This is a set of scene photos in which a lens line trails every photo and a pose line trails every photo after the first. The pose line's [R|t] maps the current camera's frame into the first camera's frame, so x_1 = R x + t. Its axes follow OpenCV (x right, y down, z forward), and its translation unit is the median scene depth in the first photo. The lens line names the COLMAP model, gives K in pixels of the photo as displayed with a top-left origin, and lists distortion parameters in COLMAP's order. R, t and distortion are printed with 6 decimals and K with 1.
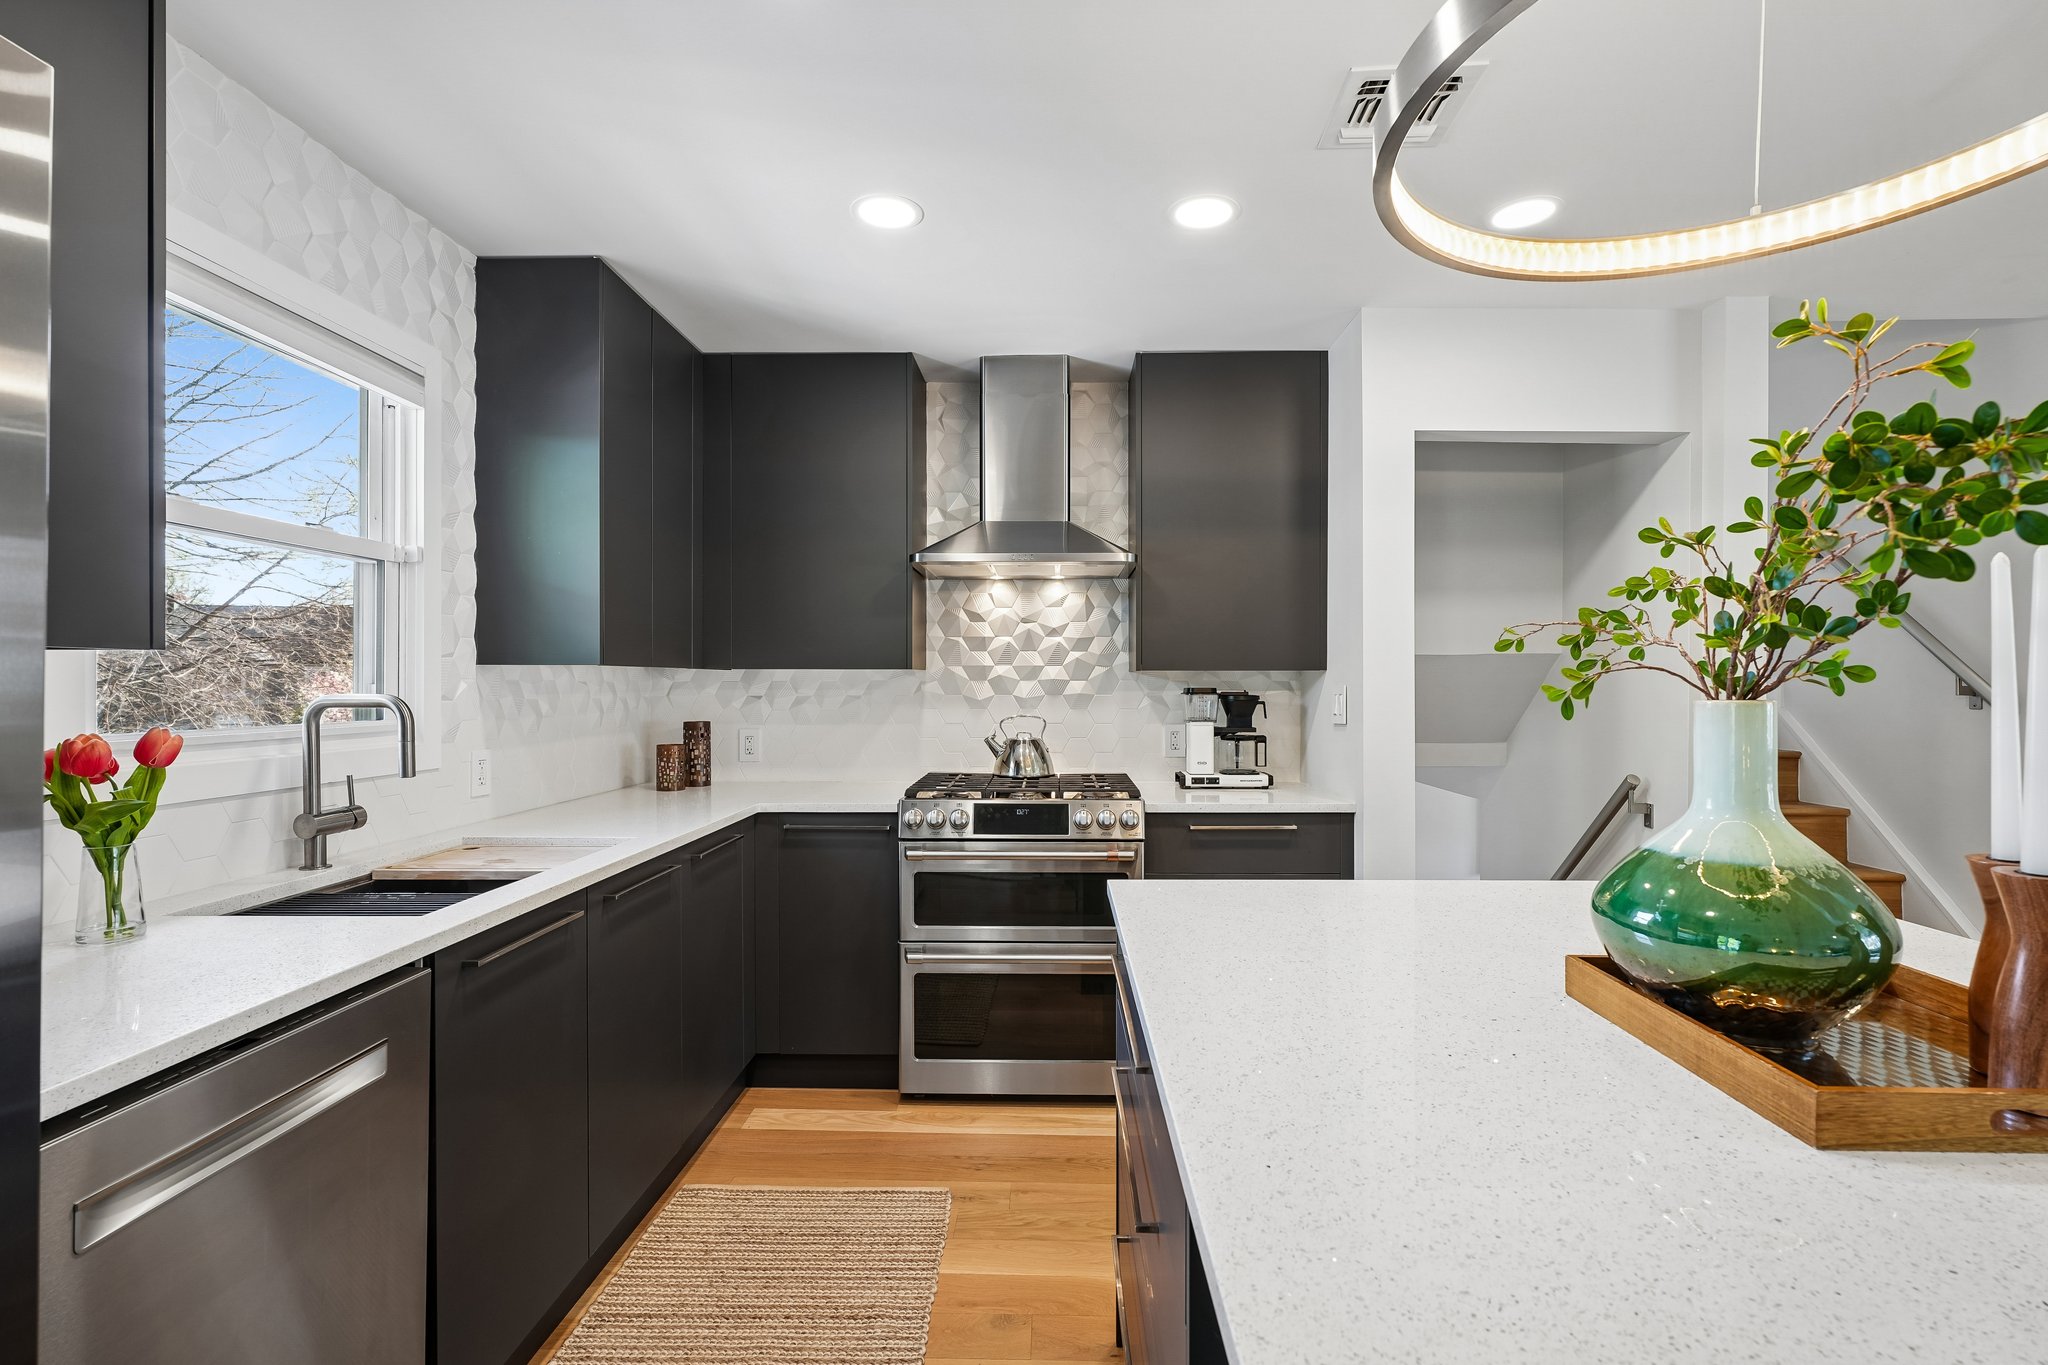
lens RADIAL K [[916.7, 0, 1029.5], [0, 916.7, 685.2], [0, 0, 1]] dist [-0.005987, 0.002621]
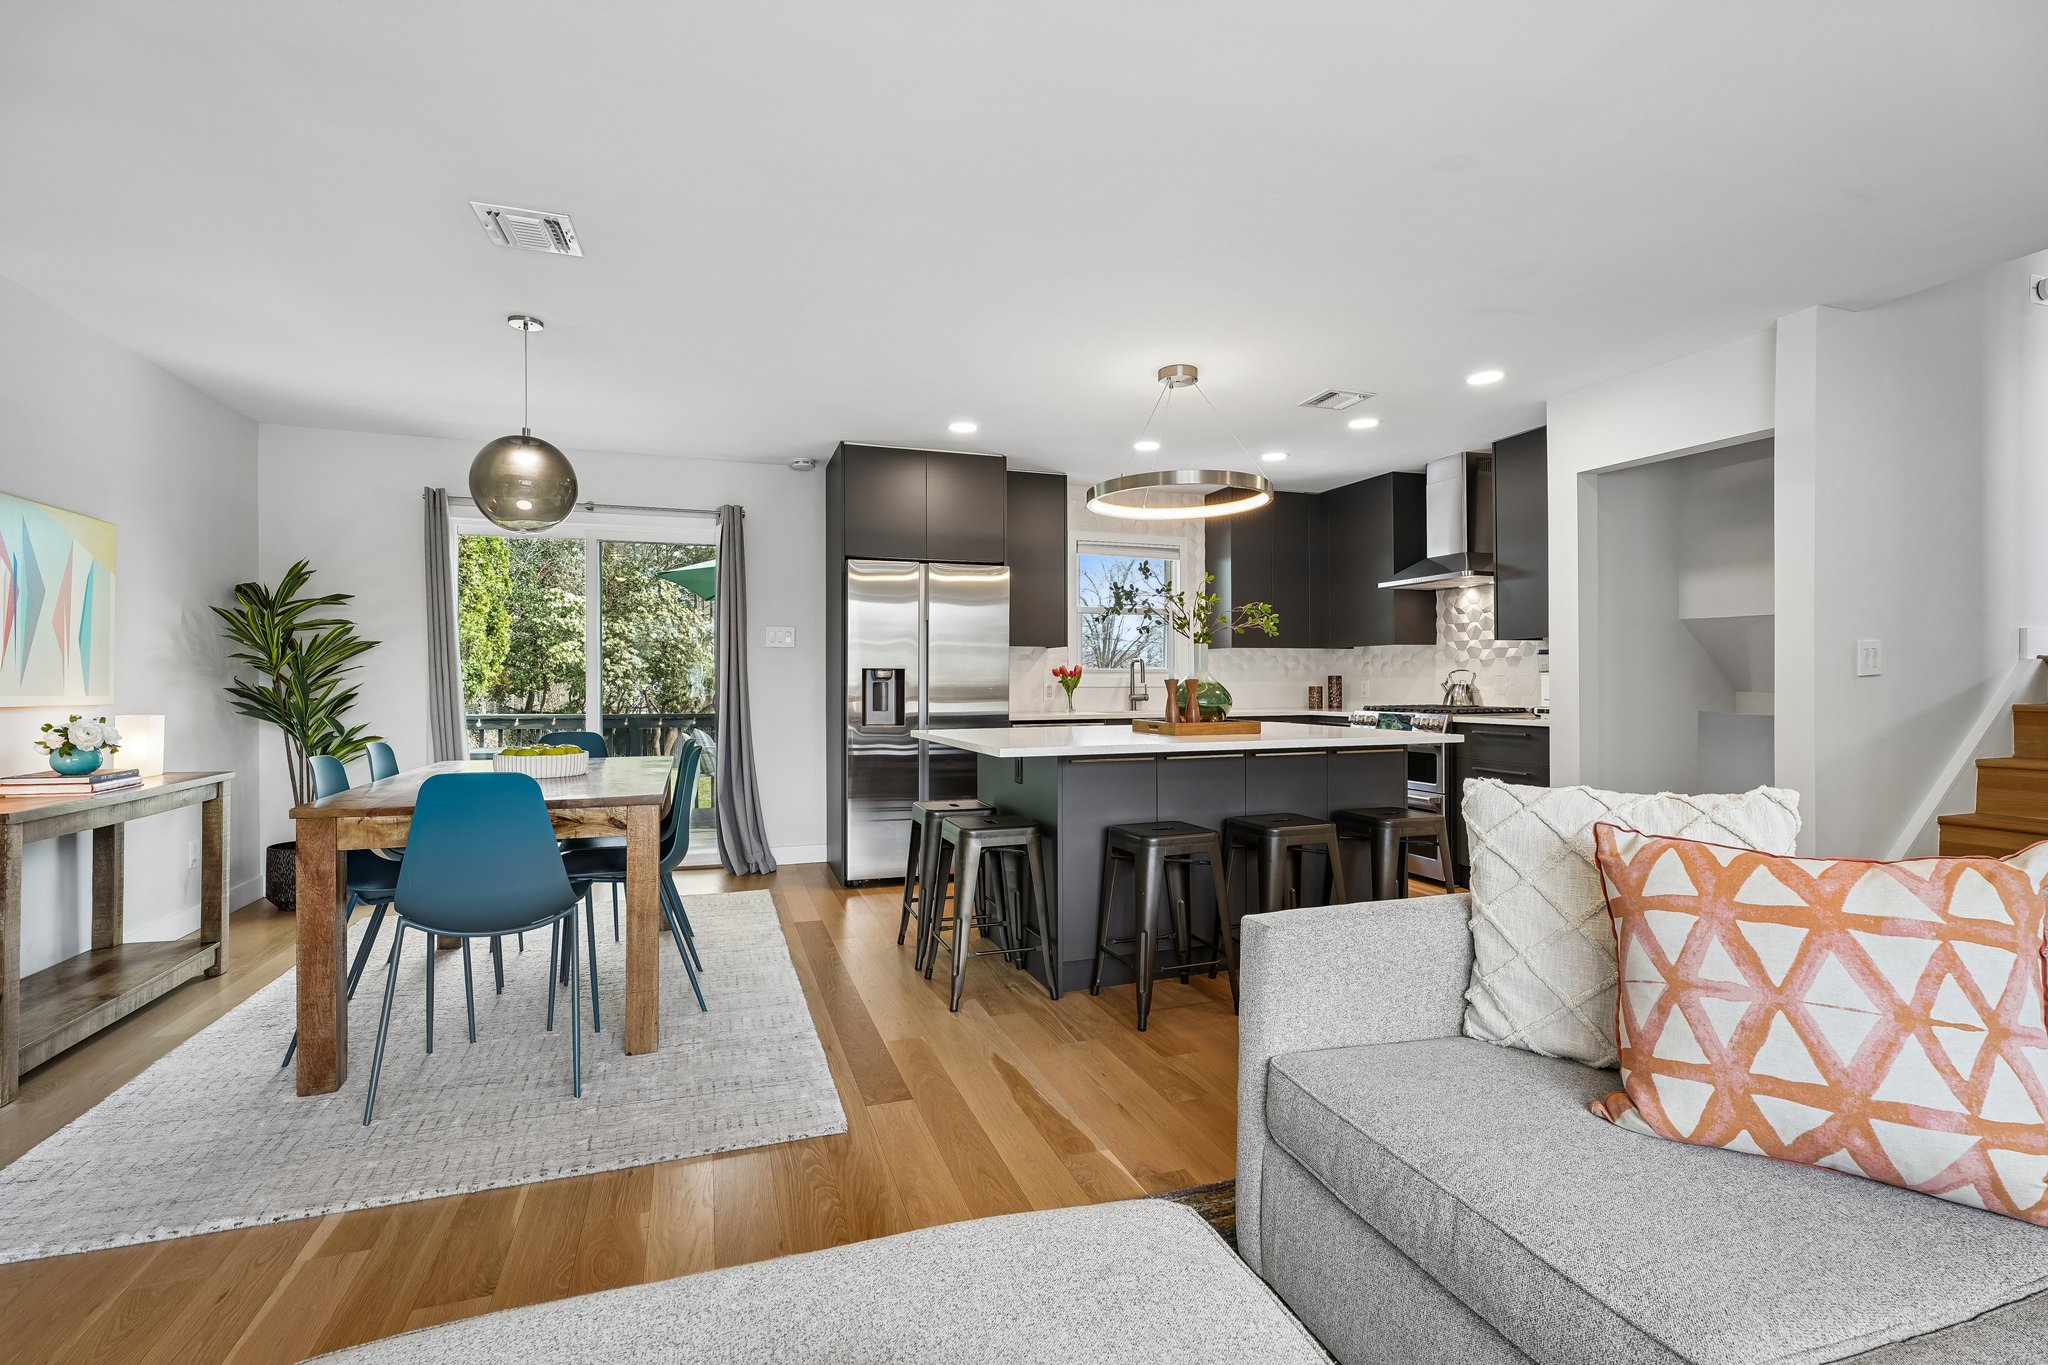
lens RADIAL K [[916.7, 0, 1022.4], [0, 916.7, 683.6], [0, 0, 1]] dist [-0.005987, 0.002621]
pose [[0.351240, 0.000454, -0.936285, 1.295033], [0.002364, 0.999996, 0.001372, 0.054808], [0.936282, -0.002695, 0.351238, -0.328521]]
